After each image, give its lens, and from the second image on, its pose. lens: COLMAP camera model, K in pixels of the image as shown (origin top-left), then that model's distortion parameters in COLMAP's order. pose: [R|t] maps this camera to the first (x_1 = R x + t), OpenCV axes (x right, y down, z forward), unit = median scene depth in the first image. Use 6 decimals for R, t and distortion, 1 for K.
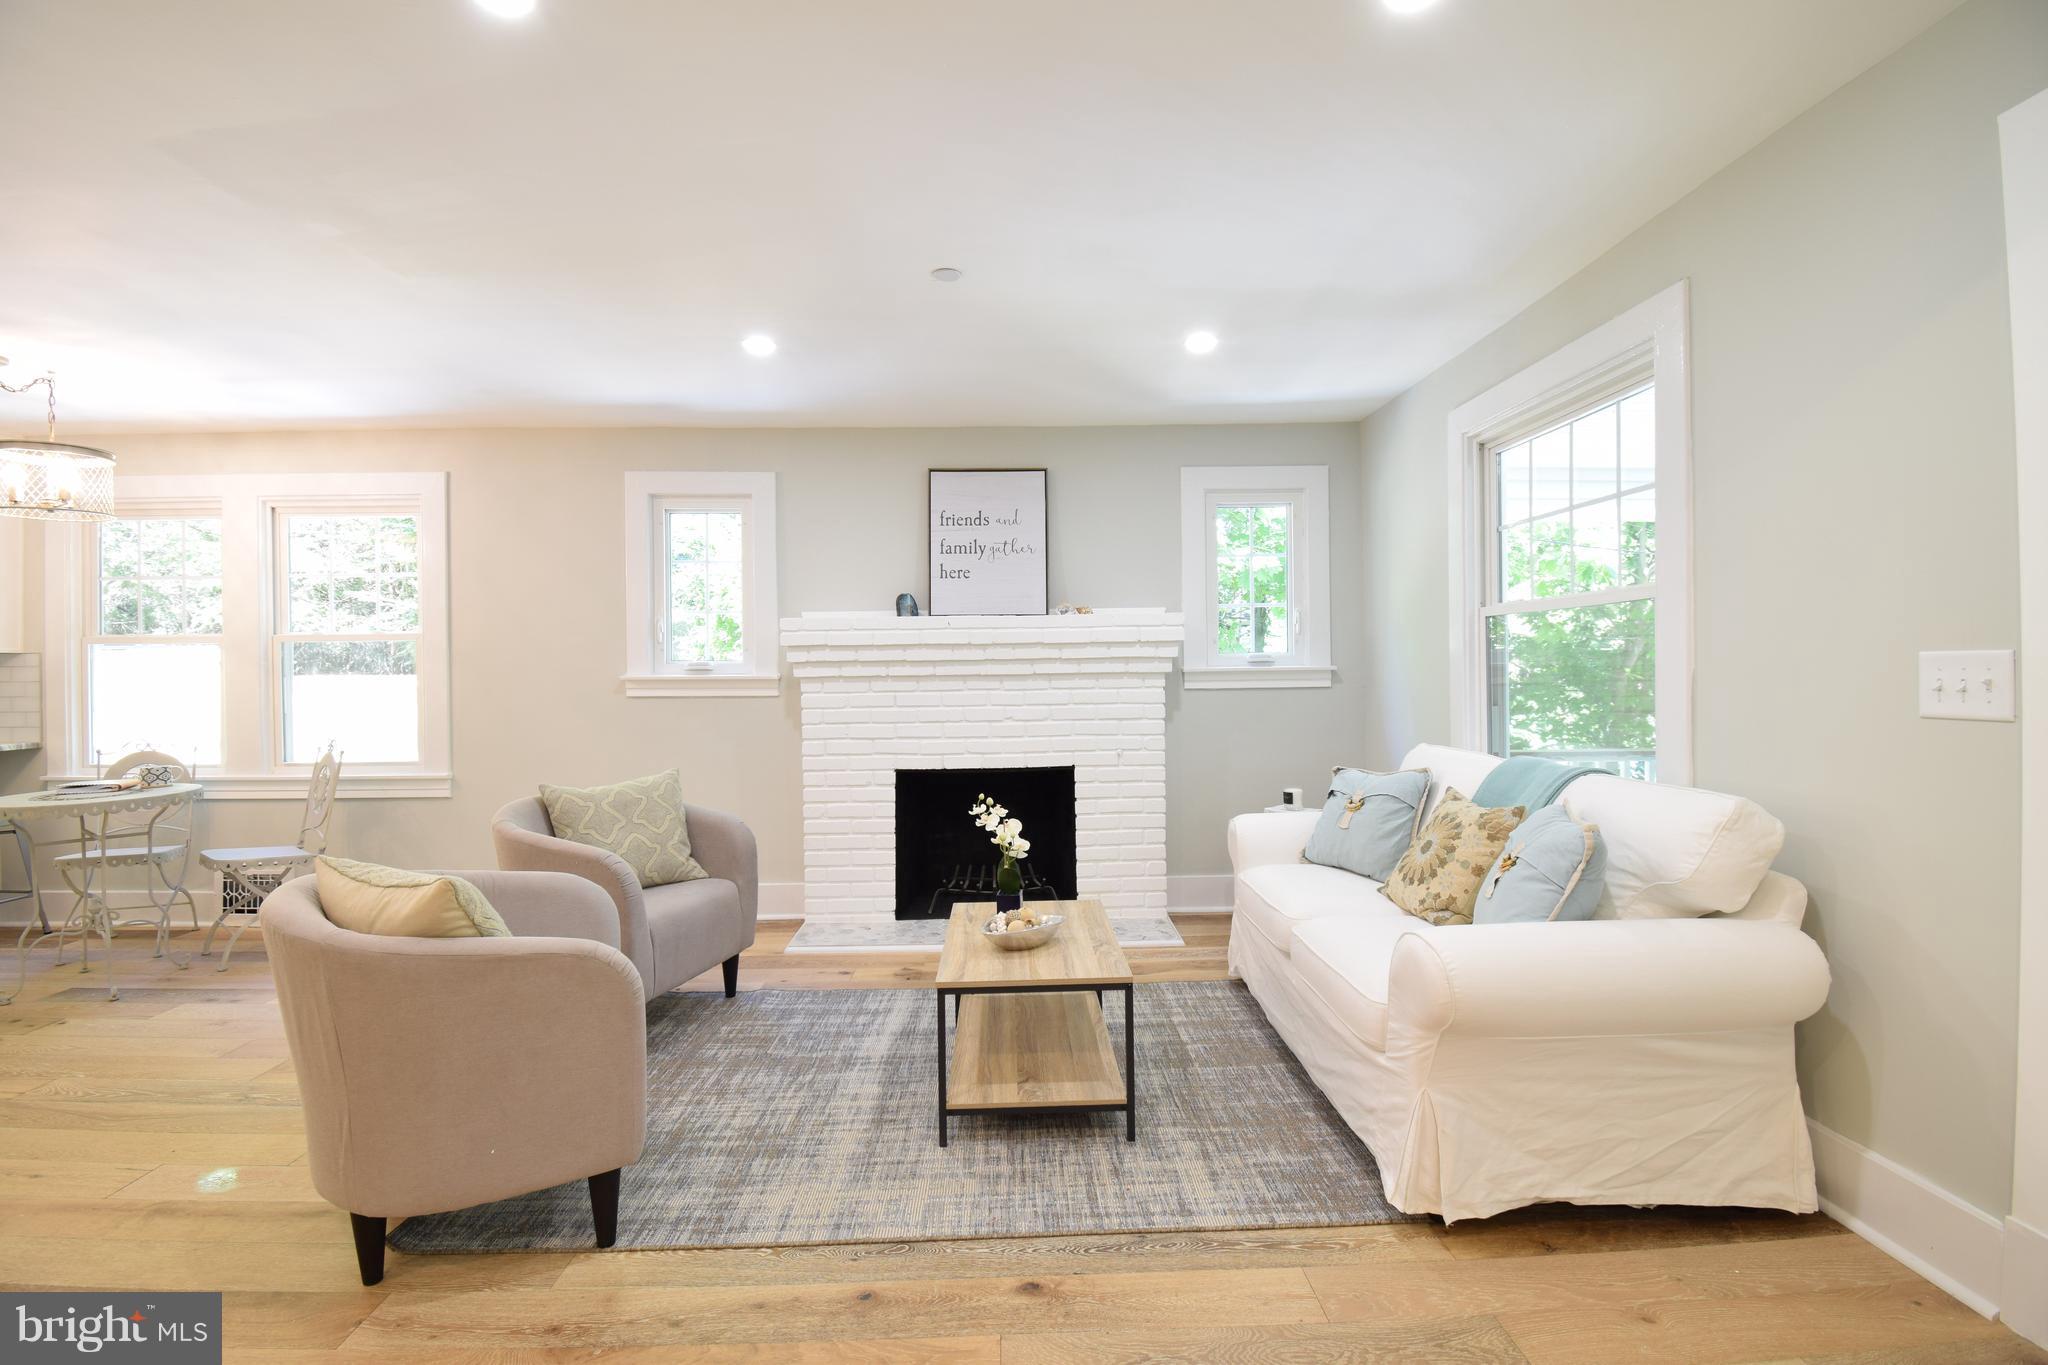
lens RADIAL K [[903.7, 0, 1023.5], [0, 903.7, 675.3], [0, 0, 1]] dist [0.020559, -0.027898]
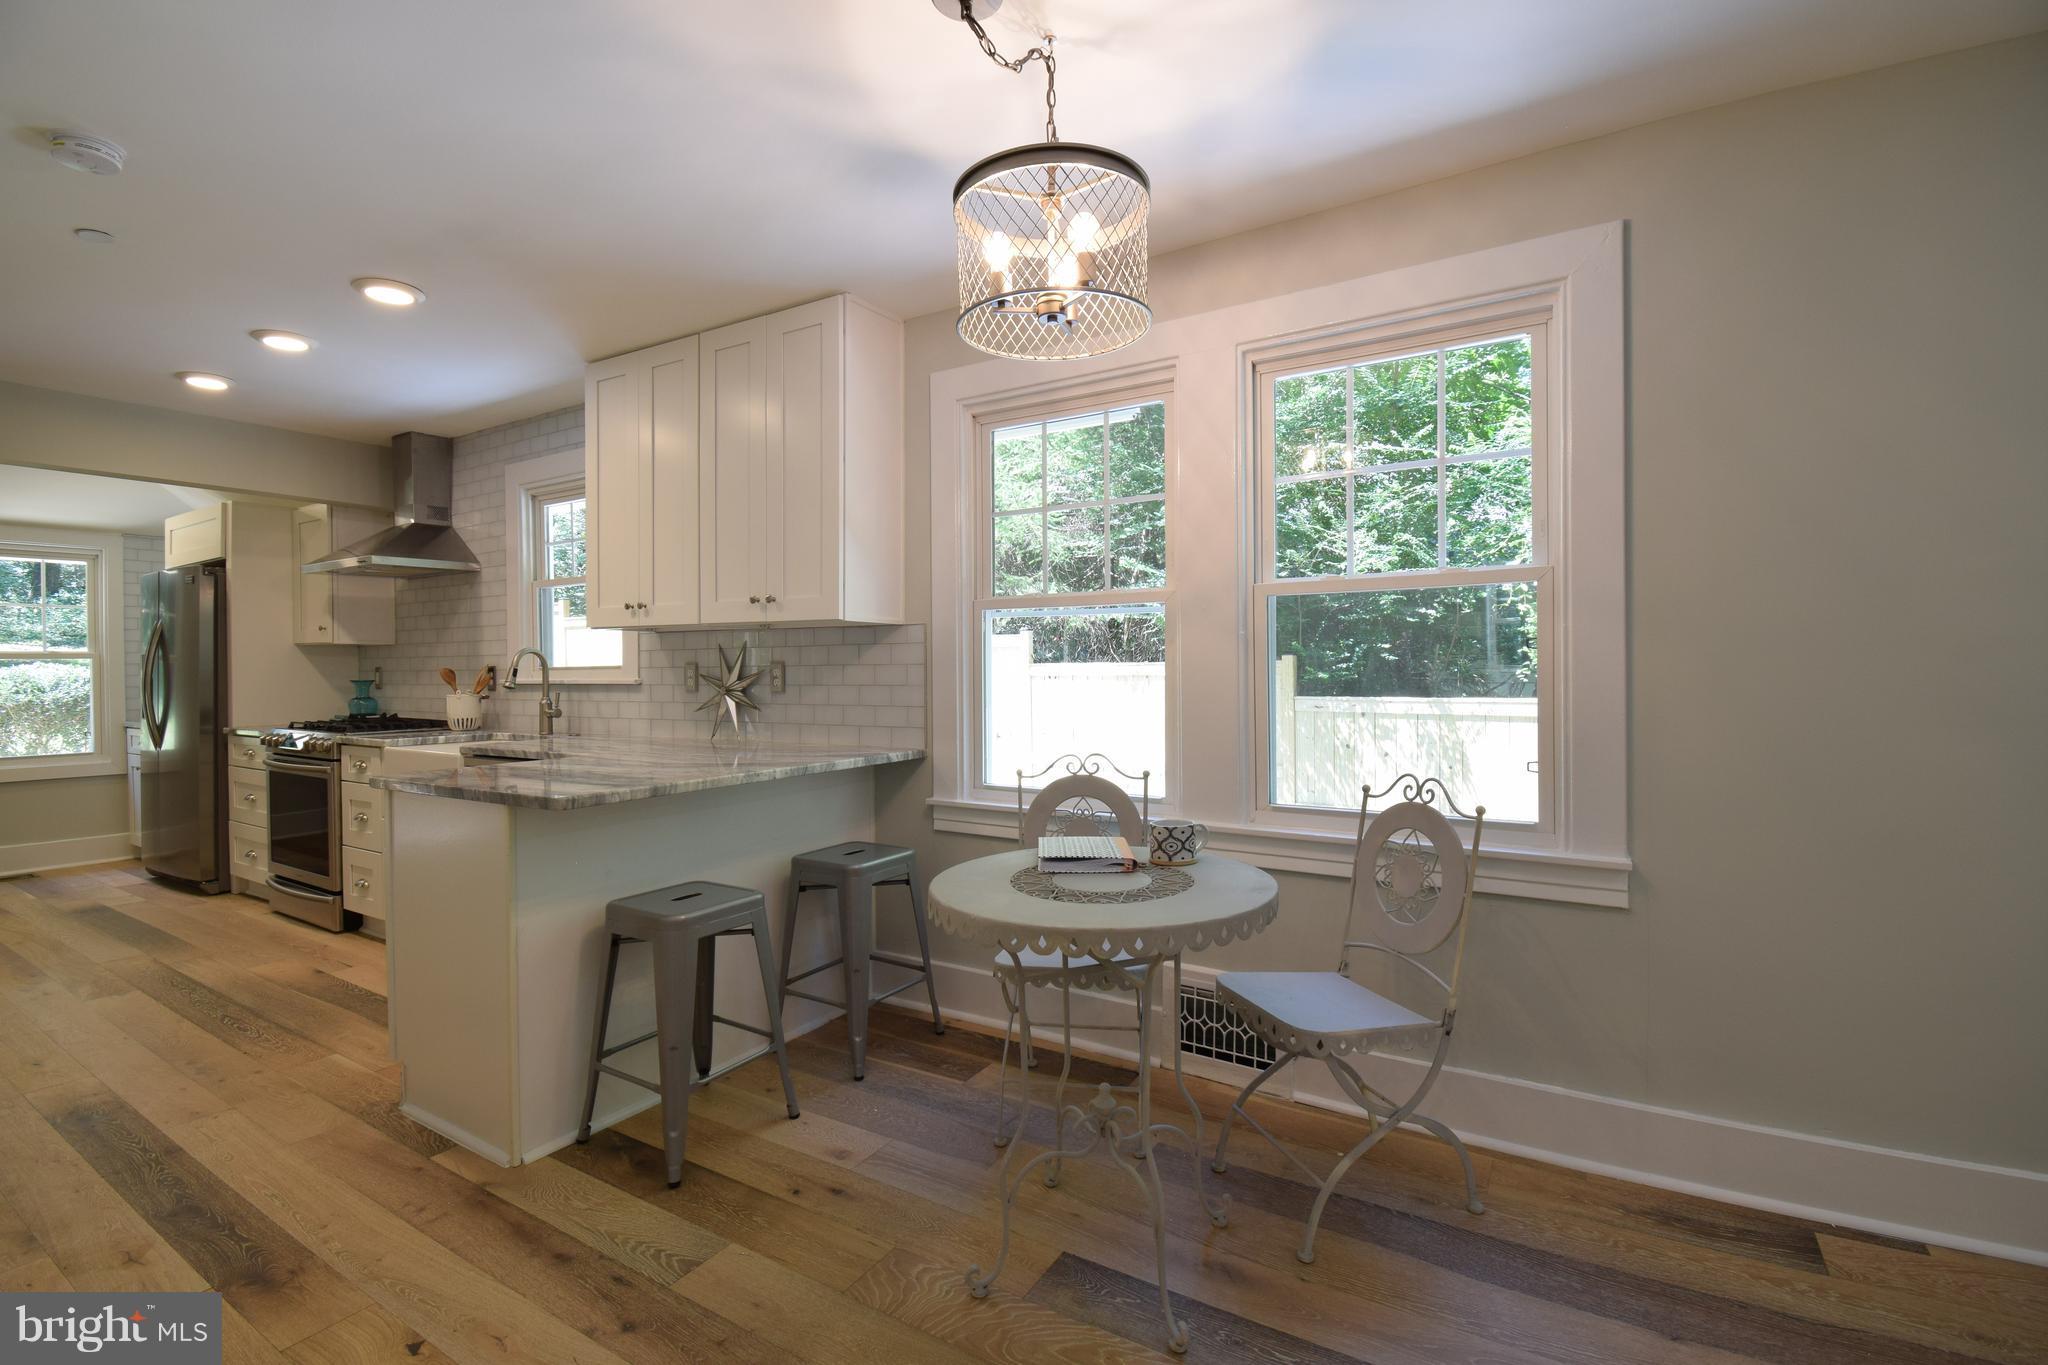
lens RADIAL K [[903.7, 0, 1023.5], [0, 903.7, 675.3], [0, 0, 1]] dist [0.020559, -0.027898]
pose [[0.834825, 0.007887, -0.550460, -0.642127], [-0.002674, 0.999944, 0.010272, 0.008423], [0.550510, -0.007104, 0.834799, 0.439405]]
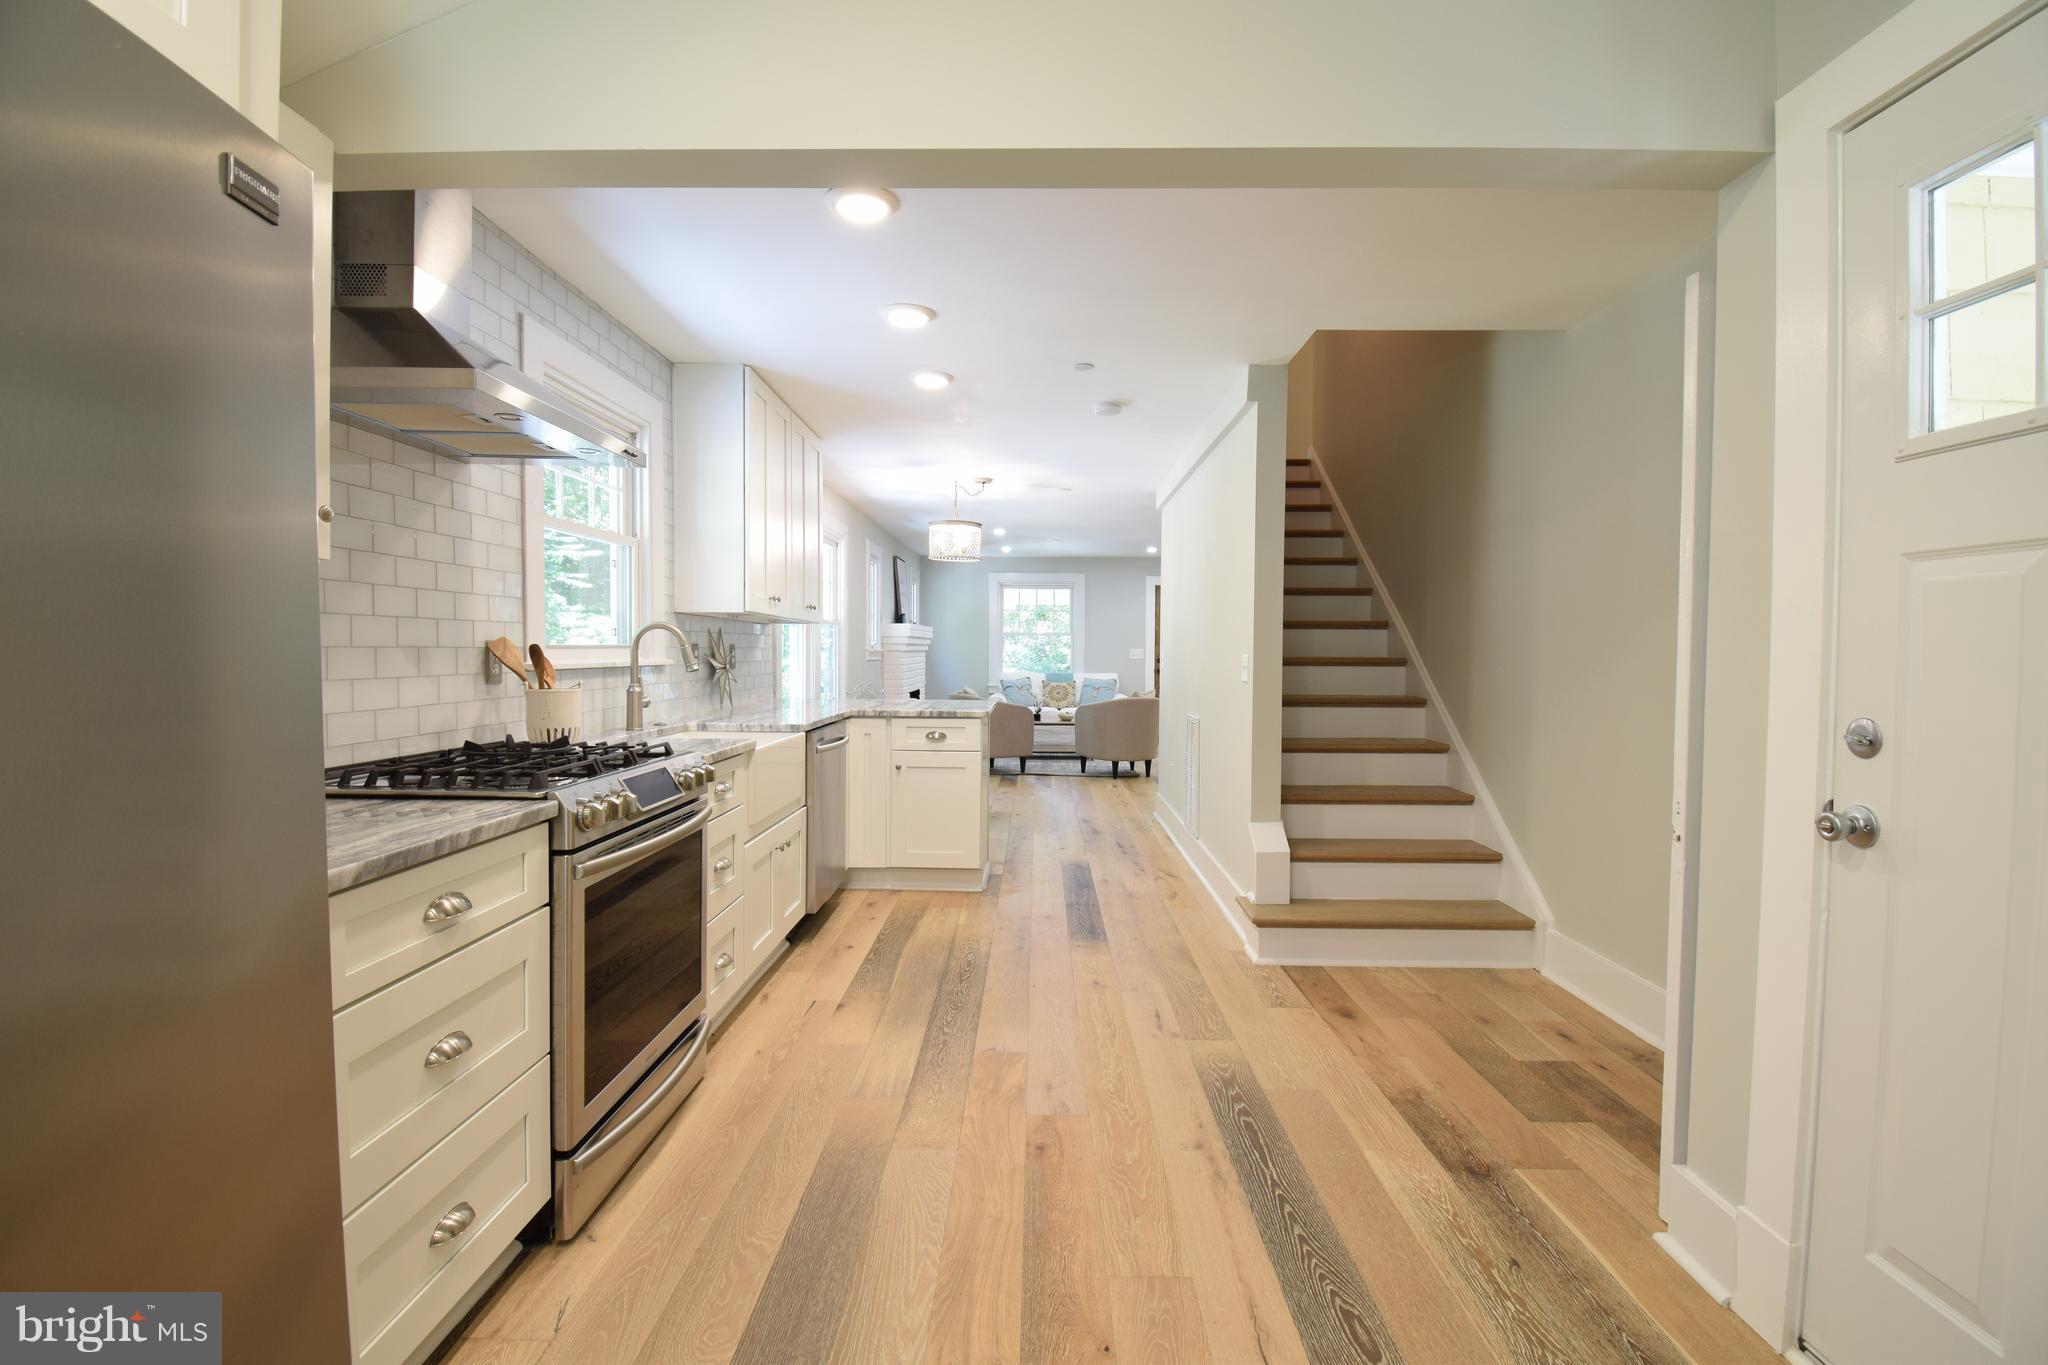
lens RADIAL K [[903.7, 0, 1023.5], [0, 903.7, 675.3], [0, 0, 1]] dist [0.020559, -0.027898]
pose [[0.052177, -0.017361, 0.998487, -2.316925], [-0.004206, 0.999836, 0.017604, 0.021180], [-0.998629, -0.005118, 0.052096, 0.596473]]
